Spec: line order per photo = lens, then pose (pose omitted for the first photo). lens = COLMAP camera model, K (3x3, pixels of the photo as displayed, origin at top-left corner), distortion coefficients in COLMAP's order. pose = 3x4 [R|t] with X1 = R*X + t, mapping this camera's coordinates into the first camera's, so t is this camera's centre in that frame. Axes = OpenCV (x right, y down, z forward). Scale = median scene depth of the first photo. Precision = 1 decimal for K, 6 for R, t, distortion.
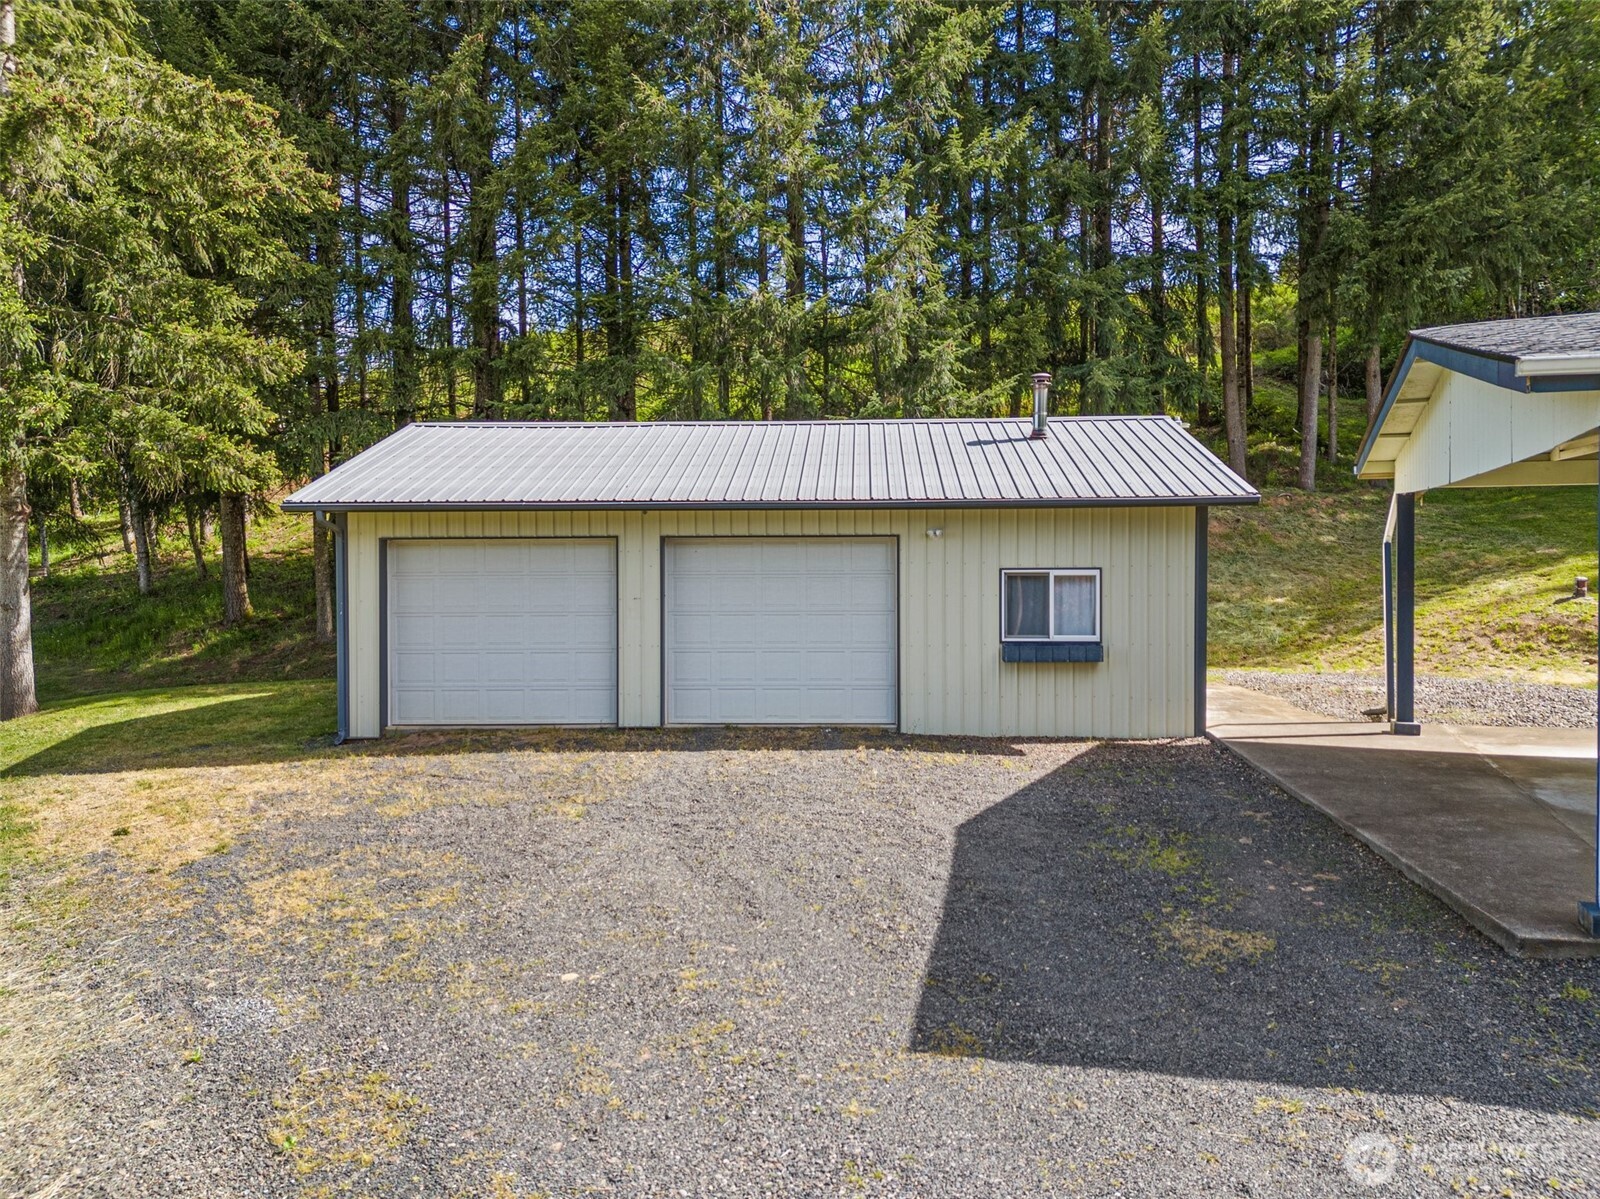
lens RADIAL K [[1183.1, 0, 793.7], [0, 1183.1, 585.5], [0, 0, 1]] dist [0.058050, -0.018087]
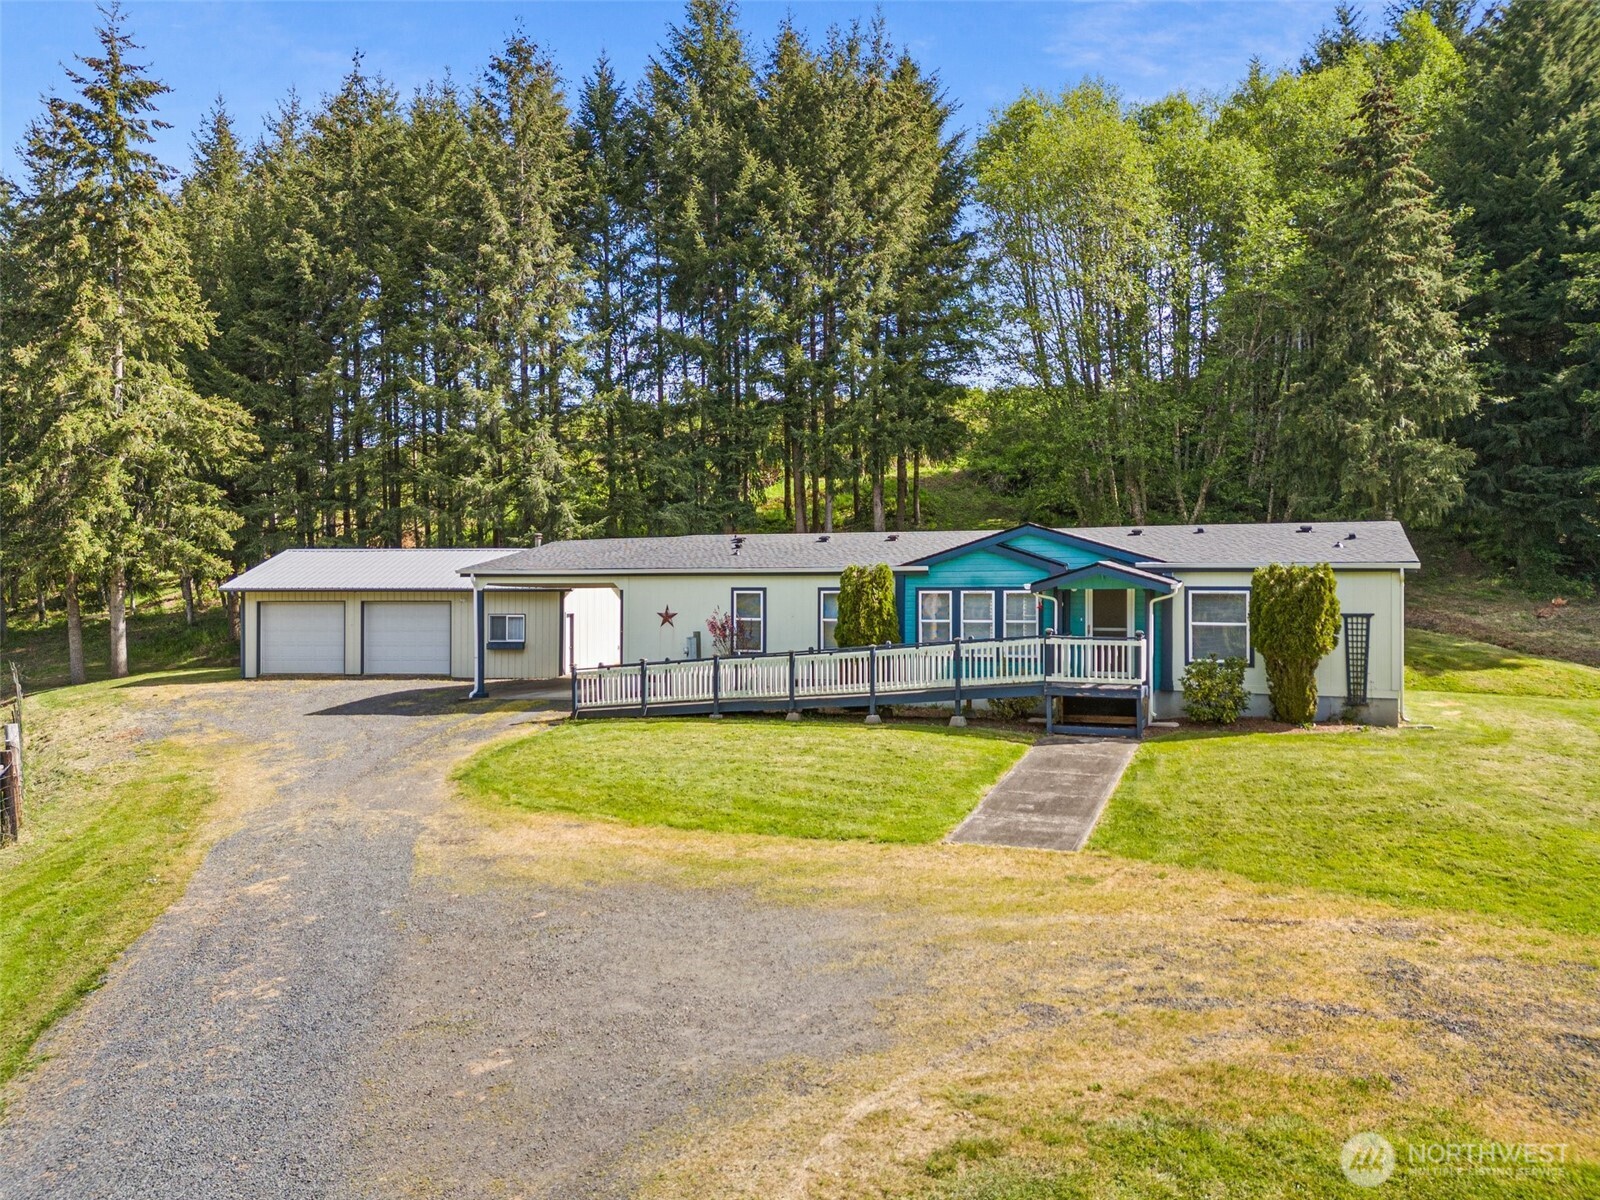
lens RADIAL K [[1183.1, 0, 799.4], [0, 1183.1, 601.7], [0, 0, 1]] dist [0.058050, -0.018087]
pose [[0.998919, 0.003958, -0.046315, 0.750813], [-0.004824, 0.999815, -0.018597, 0.002488], [0.046233, 0.018801, 0.998754, -1.220074]]
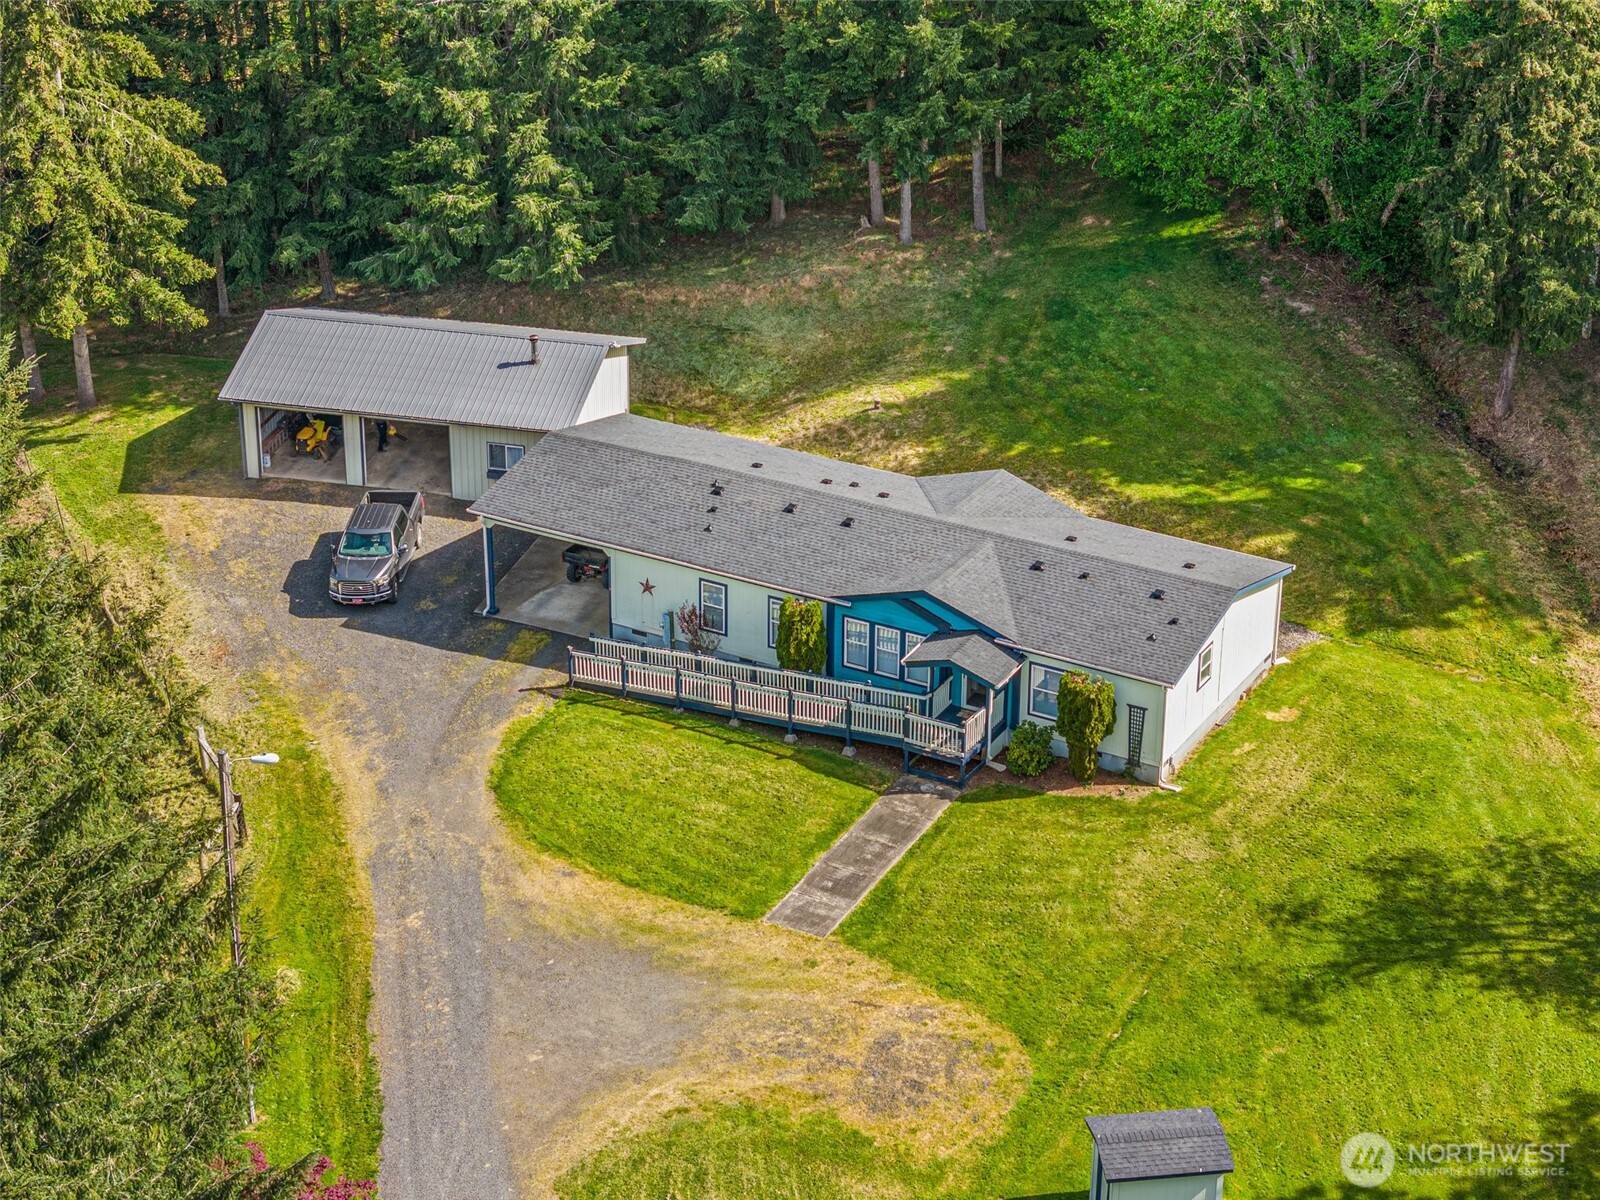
lens RADIAL K [[3251.6, 0, 794.2], [0, 3251.6, 598.7], [0, 0, 1]] dist [-0.070766, 0.000000]
pose [[0.983198, 0.089661, -0.159004, 1.499016], [-0.016054, 0.910154, 0.413959, -2.001159], [0.181834, -0.404451, 0.896301, -4.028356]]
